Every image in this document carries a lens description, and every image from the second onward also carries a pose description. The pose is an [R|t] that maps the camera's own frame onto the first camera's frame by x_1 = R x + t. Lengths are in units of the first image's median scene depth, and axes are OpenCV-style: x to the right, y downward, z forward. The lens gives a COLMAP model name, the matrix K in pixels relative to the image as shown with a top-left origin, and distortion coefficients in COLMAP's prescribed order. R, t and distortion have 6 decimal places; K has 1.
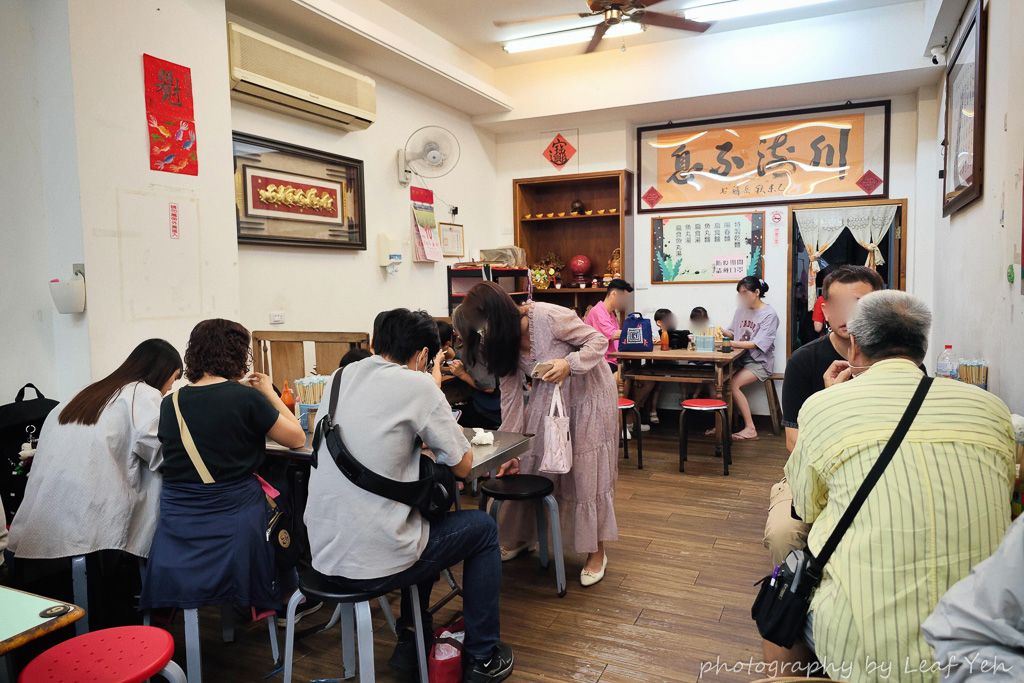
lens RADIAL K [[693.1, 0, 519.5], [0, 693.1, 338.7], [0, 0, 1]] dist [0.015160, -0.001694]
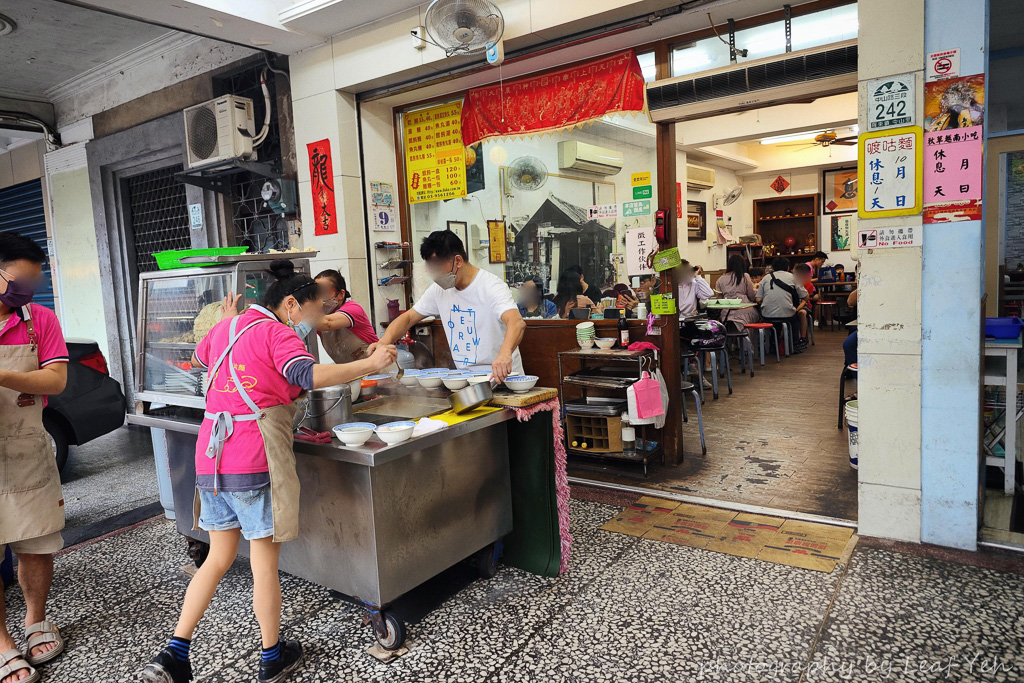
lens RADIAL K [[693.1, 0, 508.7], [0, 693.1, 338.5], [0, 0, 1]] dist [0.015160, -0.001694]
pose [[0.982564, -0.014013, -0.185394, -0.506984], [0.018188, 0.999617, 0.020839, 0.163240], [0.185031, -0.023847, 0.982443, -1.619938]]
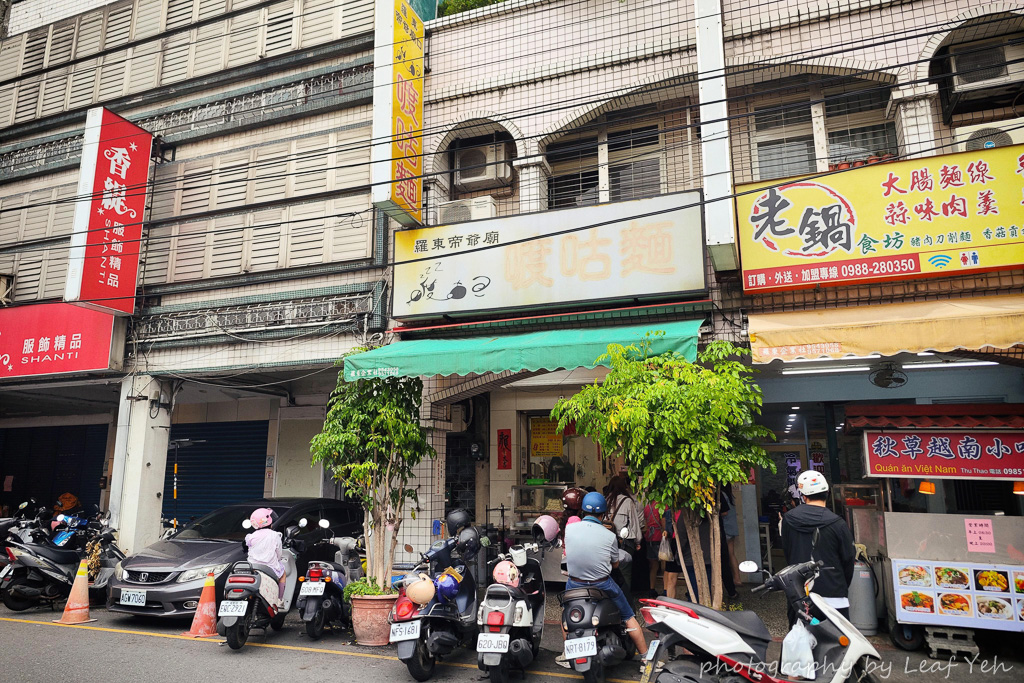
lens RADIAL K [[693.1, 0, 507.9], [0, 693.1, 343.5], [0, 0, 1]] dist [0.015160, -0.001694]
pose [[0.996407, 0.027638, 0.080052, -1.670593], [-0.004509, 0.961223, -0.275736, 0.347057], [-0.084568, 0.274384, 0.957894, -4.176792]]
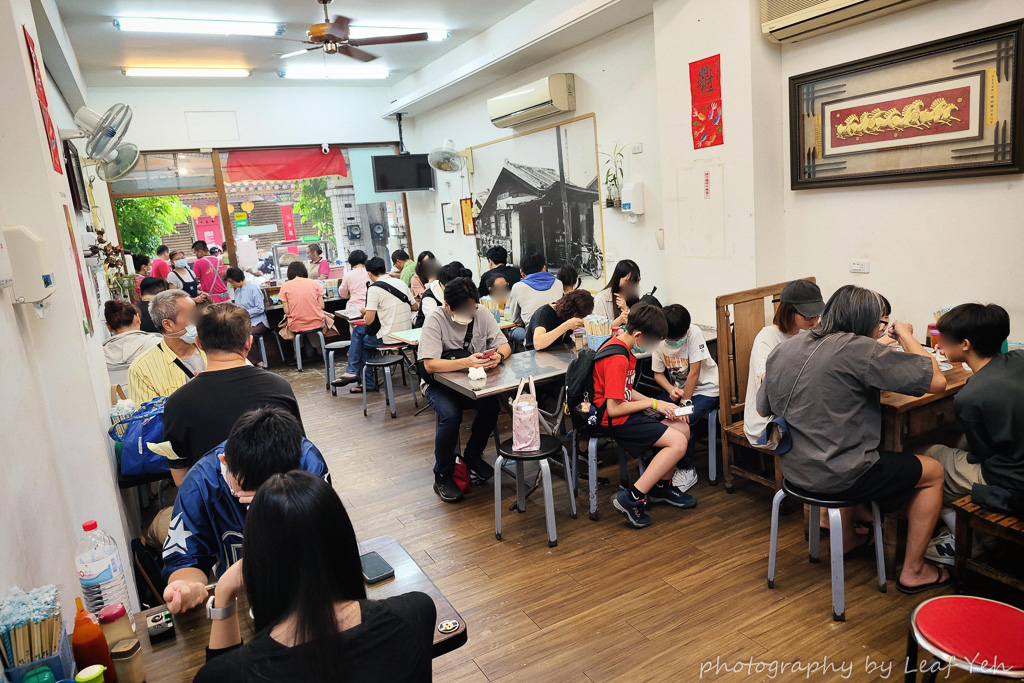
lens RADIAL K [[693.1, 0, 515.0], [0, 693.1, 341.4], [0, 0, 1]] dist [0.015160, -0.001694]
pose [[-0.588822, 0.230437, -0.774717, 0.580278], [0.036600, 0.965116, 0.259252, -0.171896], [0.807433, 0.124298, -0.576716, 1.086454]]
